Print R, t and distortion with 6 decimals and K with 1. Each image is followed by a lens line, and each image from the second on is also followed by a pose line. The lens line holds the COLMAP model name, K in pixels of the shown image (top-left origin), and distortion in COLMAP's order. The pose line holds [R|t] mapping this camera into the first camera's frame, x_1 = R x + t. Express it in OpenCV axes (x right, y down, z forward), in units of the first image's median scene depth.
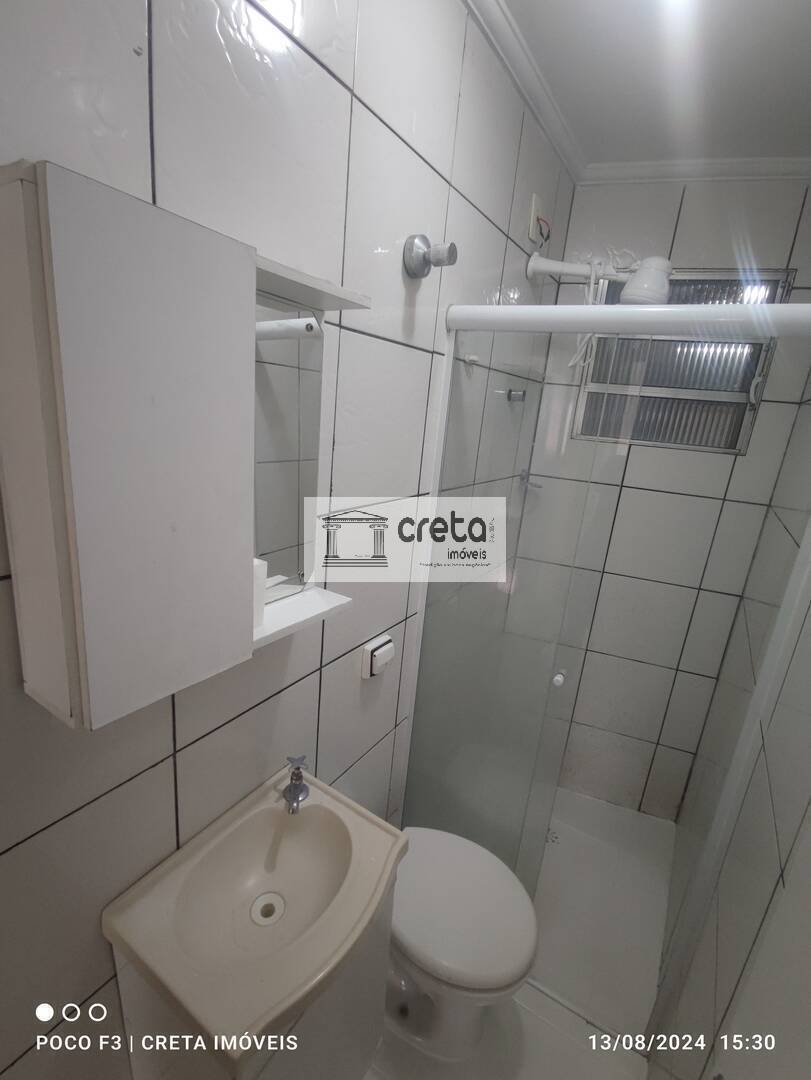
lens RADIAL K [[500.5, 0, 405.5], [0, 500.5, 540.0], [0, 0, 1]] dist [0.006919, 0.000056]
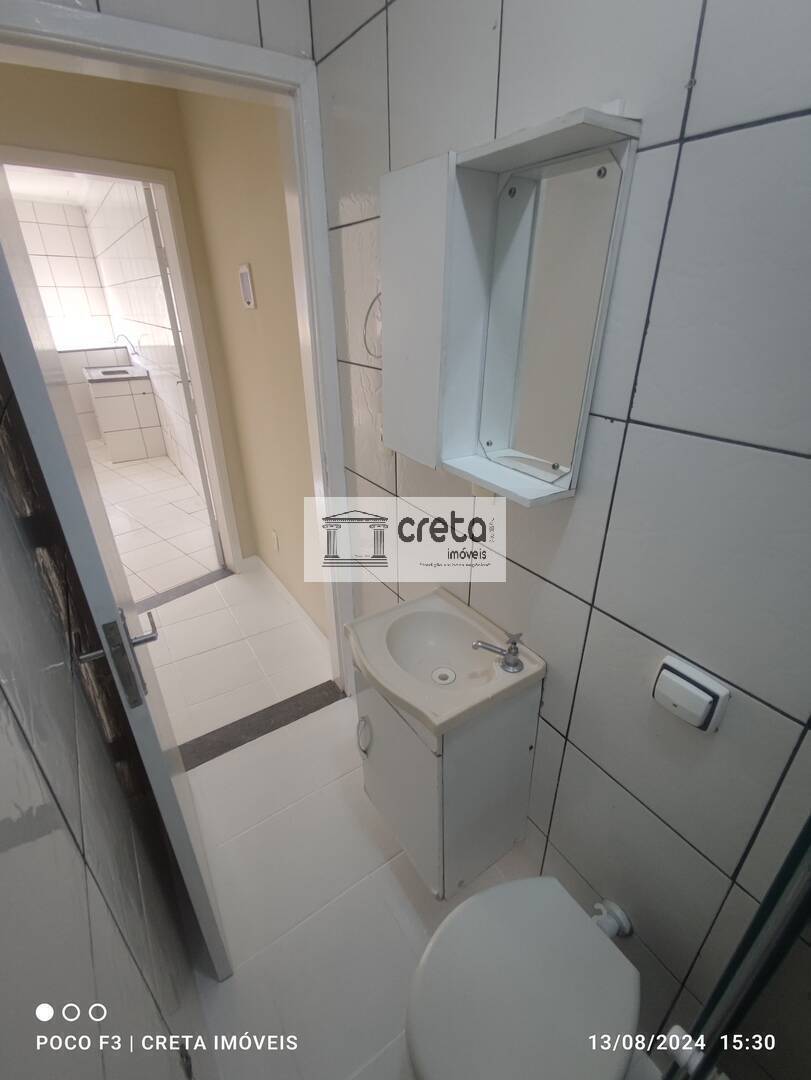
lens RADIAL K [[500.5, 0, 405.5], [0, 500.5, 540.0], [0, 0, 1]] dist [0.006919, 0.000056]
pose [[-0.403034, 0.325296, -0.855421, 0.740442], [-0.271859, 0.849952, 0.451303, -0.159090], [0.873874, 0.414445, -0.254125, 1.006904]]
